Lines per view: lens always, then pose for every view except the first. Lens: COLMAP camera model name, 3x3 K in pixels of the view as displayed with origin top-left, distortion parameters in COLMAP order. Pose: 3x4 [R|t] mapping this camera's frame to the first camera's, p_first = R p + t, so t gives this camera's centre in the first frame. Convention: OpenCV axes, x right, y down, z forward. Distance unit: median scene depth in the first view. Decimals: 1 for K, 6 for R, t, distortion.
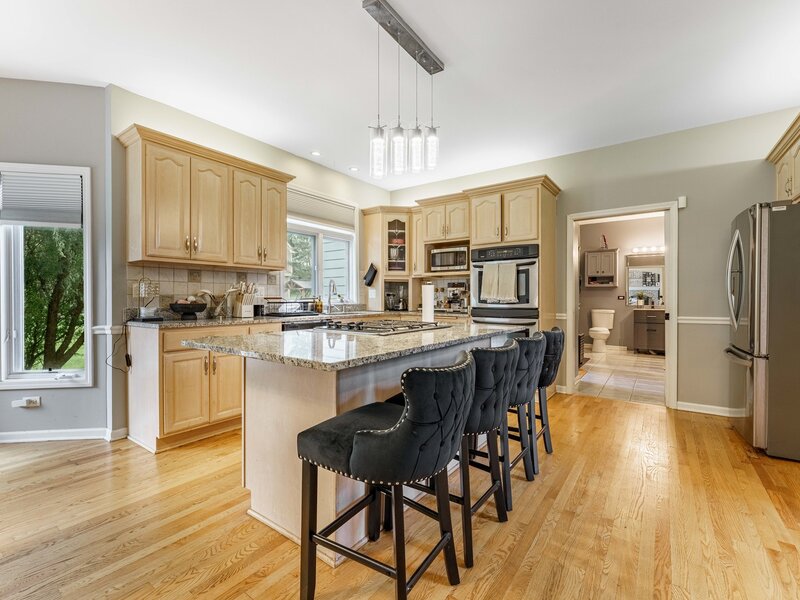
lens RADIAL K [[366.4, 0, 402.2], [0, 366.4, 300.4], [0, 0, 1]] dist [0.003250, -0.002291]
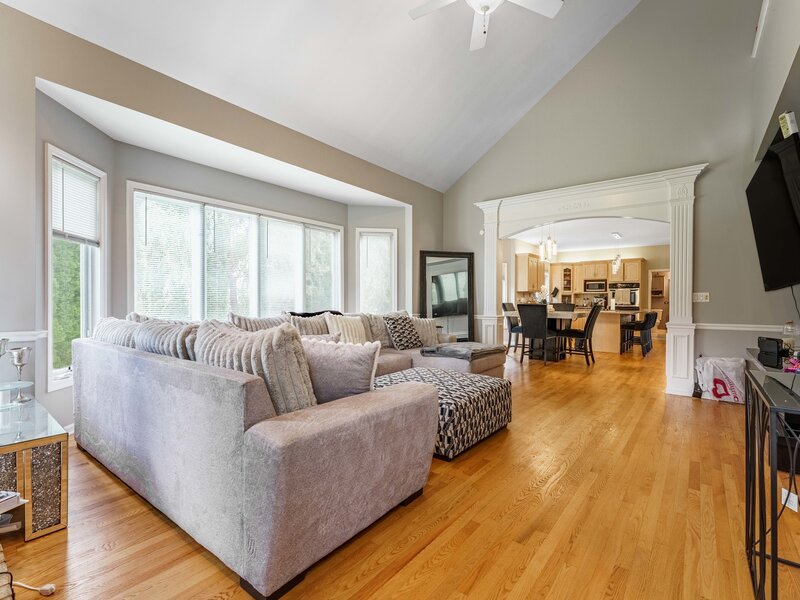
lens RADIAL K [[366.4, 0, 399.2], [0, 366.4, 301.3], [0, 0, 1]] dist [0.003250, -0.002291]
pose [[0.997879, 0.006214, -0.064794, -1.140180], [-0.006429, 0.999975, -0.003100, 0.000867], [0.064773, 0.003510, 0.997894, -1.690744]]
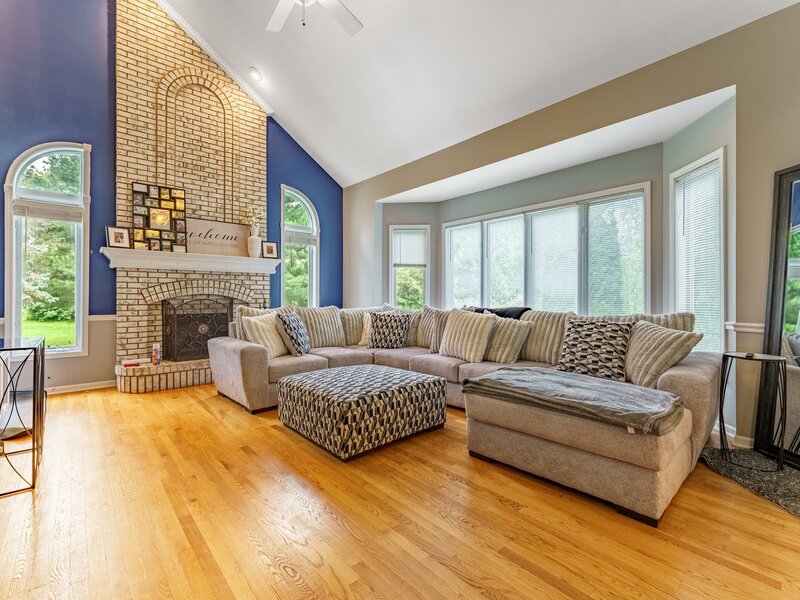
lens RADIAL K [[366.4, 0, 399.1], [0, 366.4, 296.9], [0, 0, 1]] dist [0.003250, -0.002291]
pose [[-0.223228, -0.005784, -0.974749, -0.391903], [-0.005272, 0.999975, -0.004726, 0.005526], [0.974752, 0.004084, -0.223253, -0.657206]]
